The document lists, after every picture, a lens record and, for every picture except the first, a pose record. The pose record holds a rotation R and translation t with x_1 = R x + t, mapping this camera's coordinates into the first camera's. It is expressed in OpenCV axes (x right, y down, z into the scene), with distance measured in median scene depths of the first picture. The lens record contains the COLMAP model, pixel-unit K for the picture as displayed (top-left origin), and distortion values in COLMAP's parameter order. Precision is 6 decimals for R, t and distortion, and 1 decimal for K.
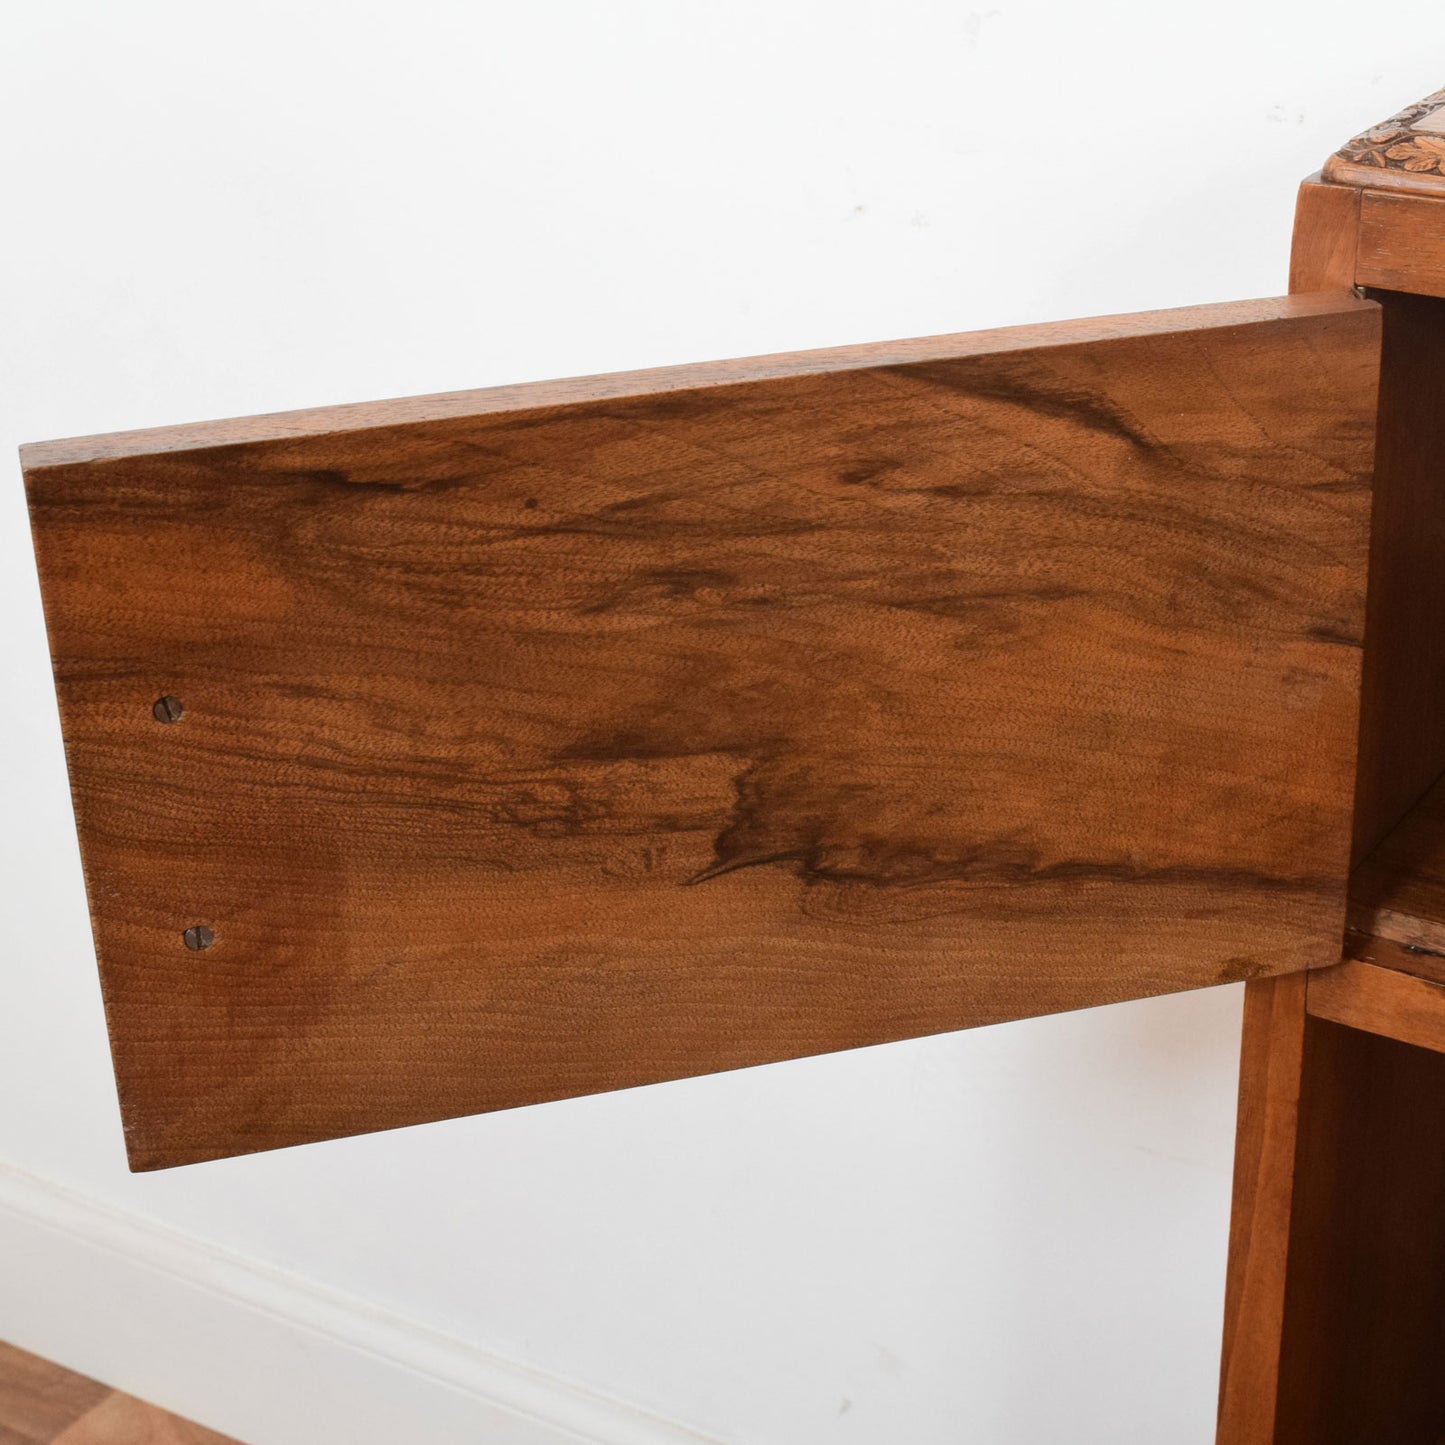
lens RADIAL K [[2876.8, 0, 777.5], [0, 2876.8, 724.3], [0, 0, 1]] dist [-0.041170, 0.056994]
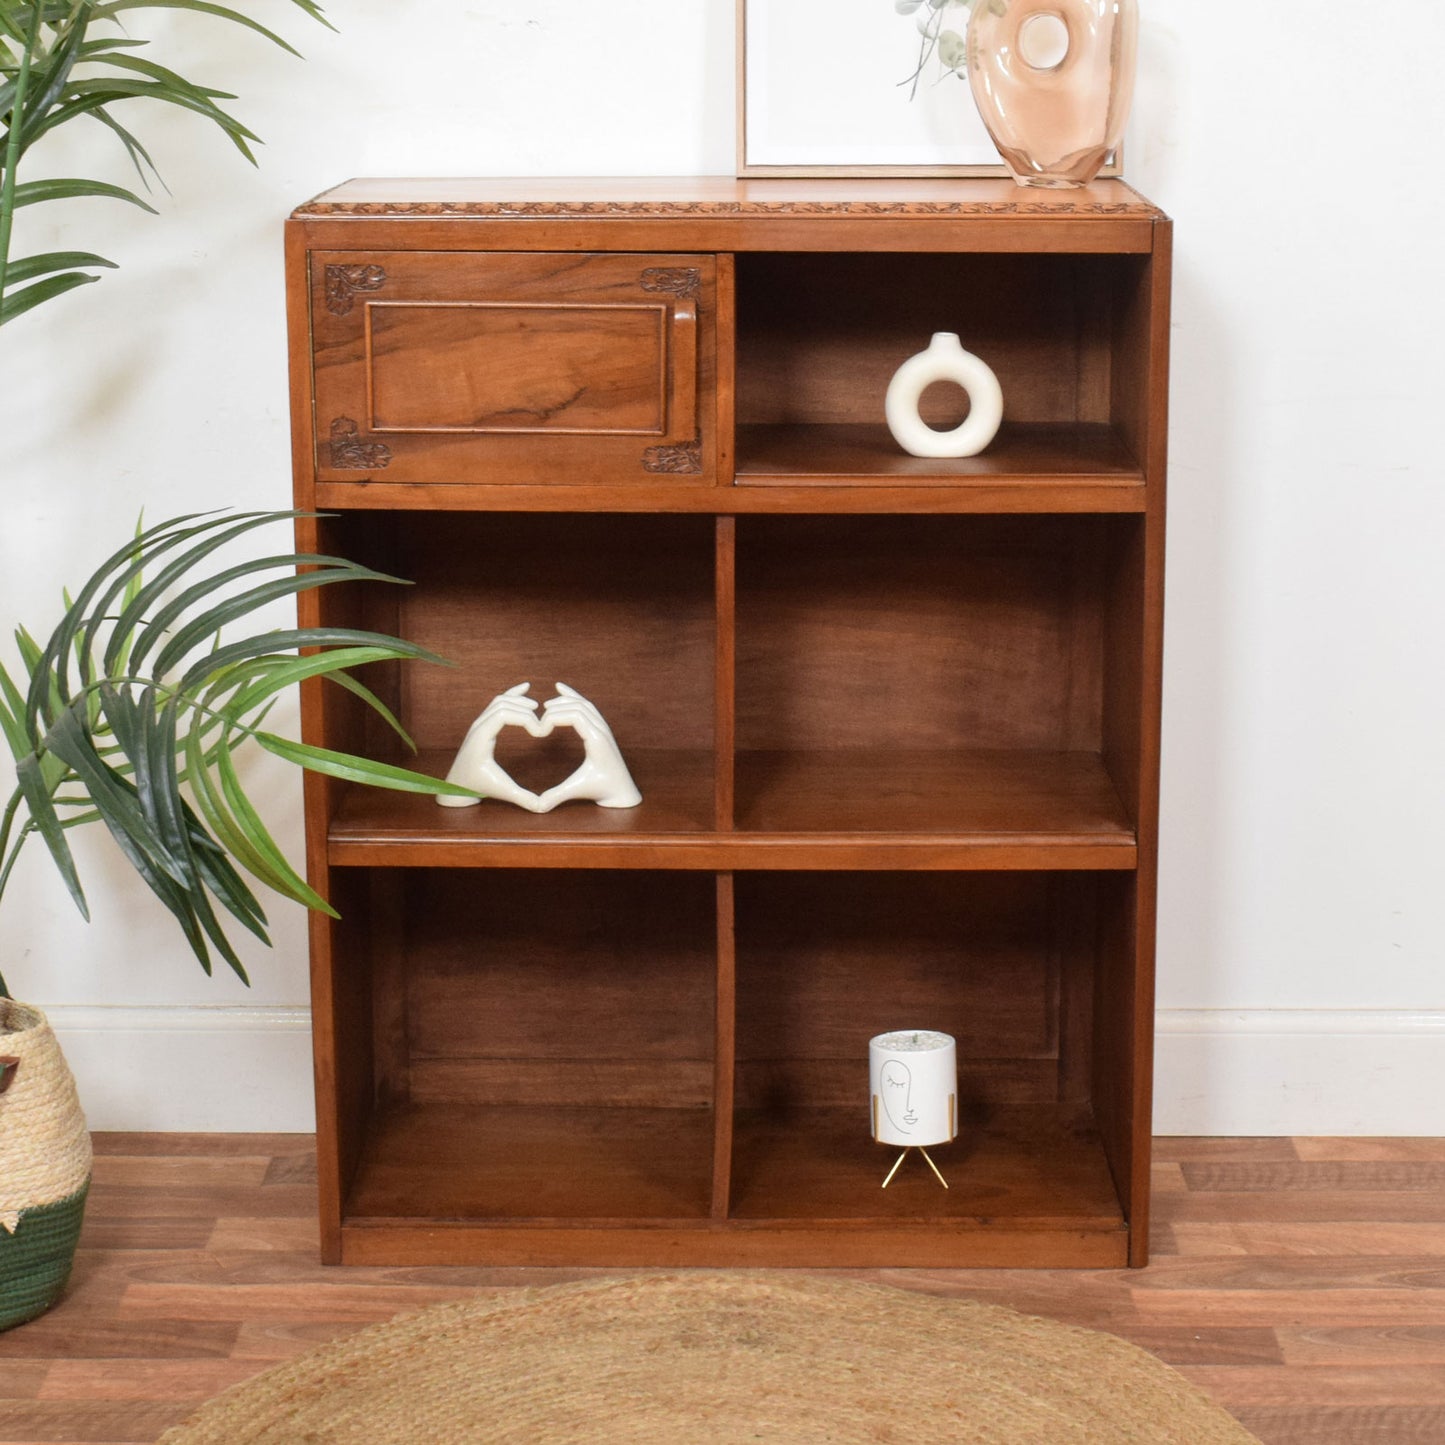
lens RADIAL K [[3158.1, 0, 726.0], [0, 3158.1, 658.6], [0, 0, 1]] dist [-0.018033, -0.019041]
pose [[0.865263, -0.103540, 0.490509, -1.172456], [0.202489, 0.967256, -0.153016, 0.925338], [-0.458605, 0.231721, 0.857897, -2.139557]]
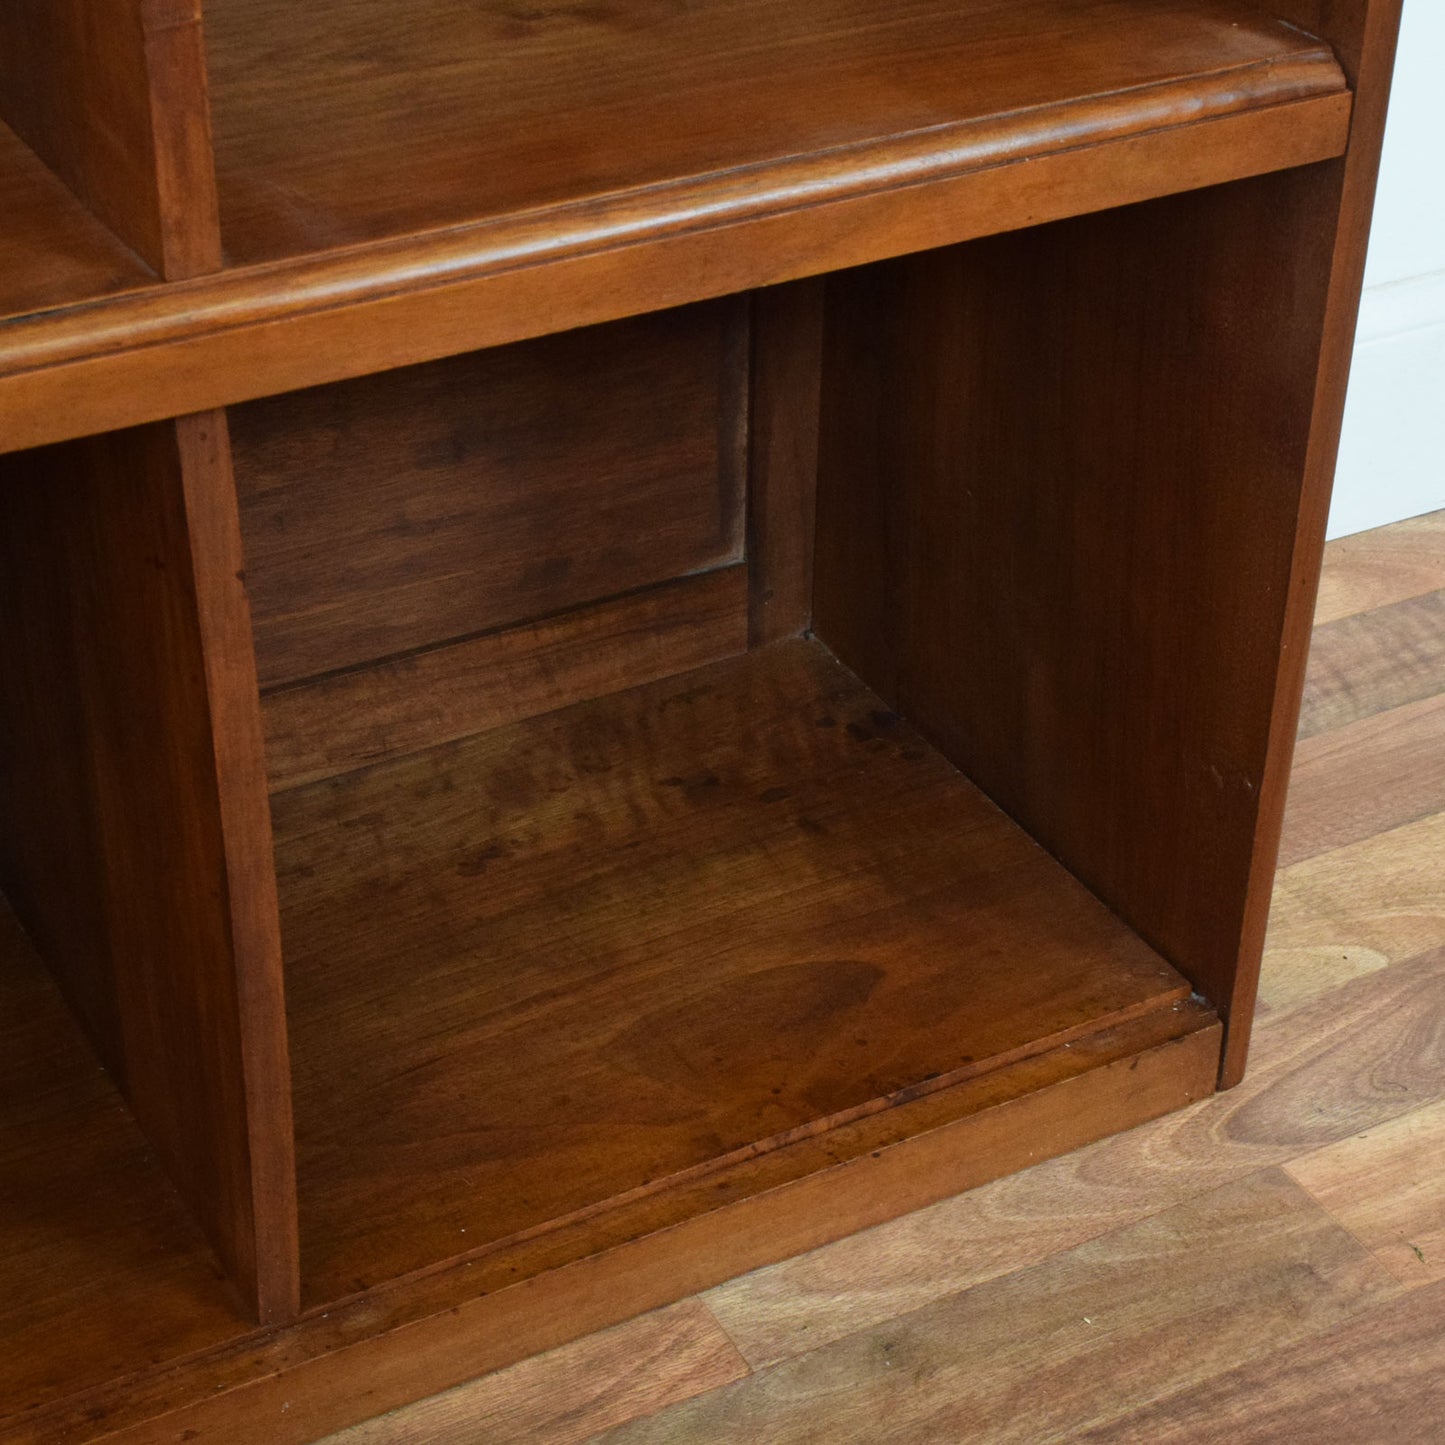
lens RADIAL K [[2818.9, 0, 696.7], [0, 2818.9, 812.1], [0, 0, 1]] dist [-0.078081, 0.253250]
pose [[0.516234, -0.479632, 0.709545, -0.044229], [0.347730, 0.874497, 0.338141, 0.452834], [-0.782678, 0.072170, 0.618228, 0.384888]]
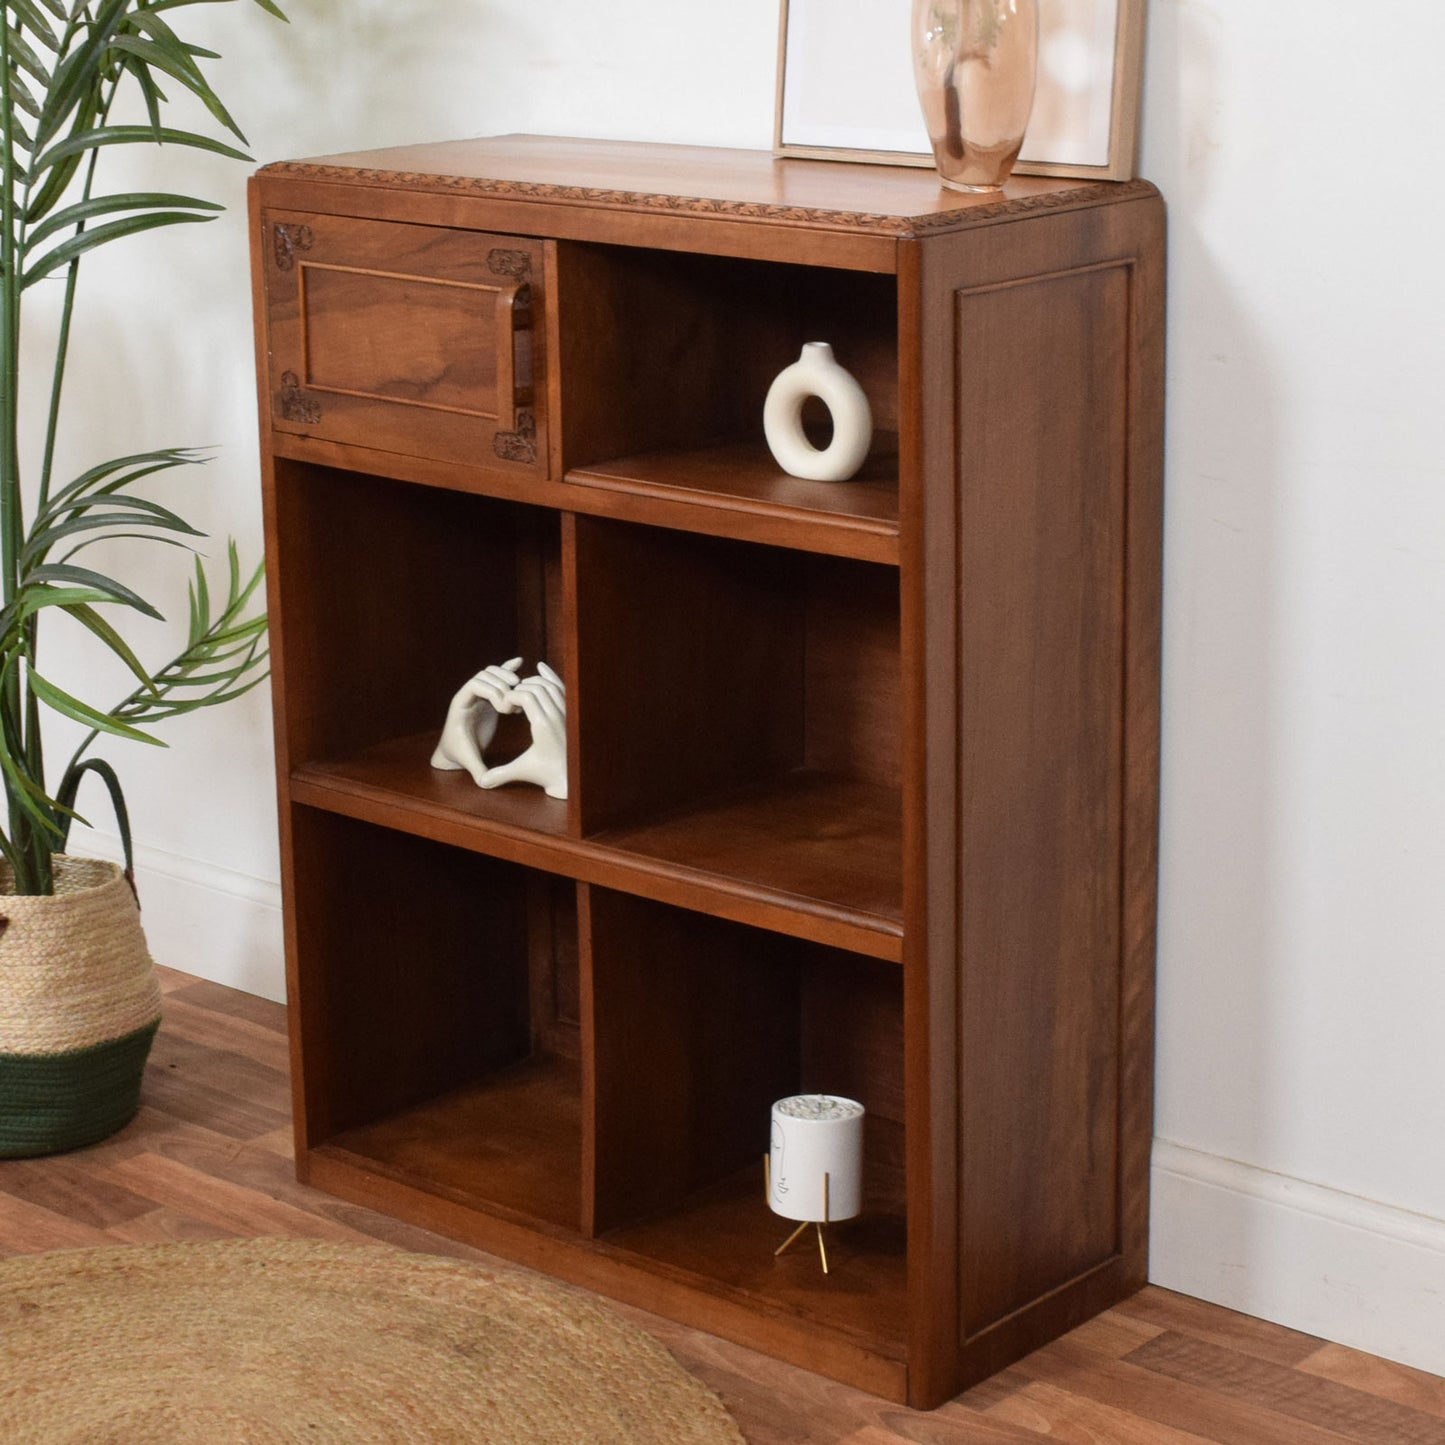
lens RADIAL K [[3503.4, 0, 676.3], [0, 3503.4, 724.0], [0, 0, 1]] dist [-0.005969, -0.190972]
pose [[0.980011, 0.044421, -0.193923, 1.492277], [-0.075346, 0.985016, -0.155136, 1.032944], [0.184126, 0.166646, 0.968673, -2.749789]]
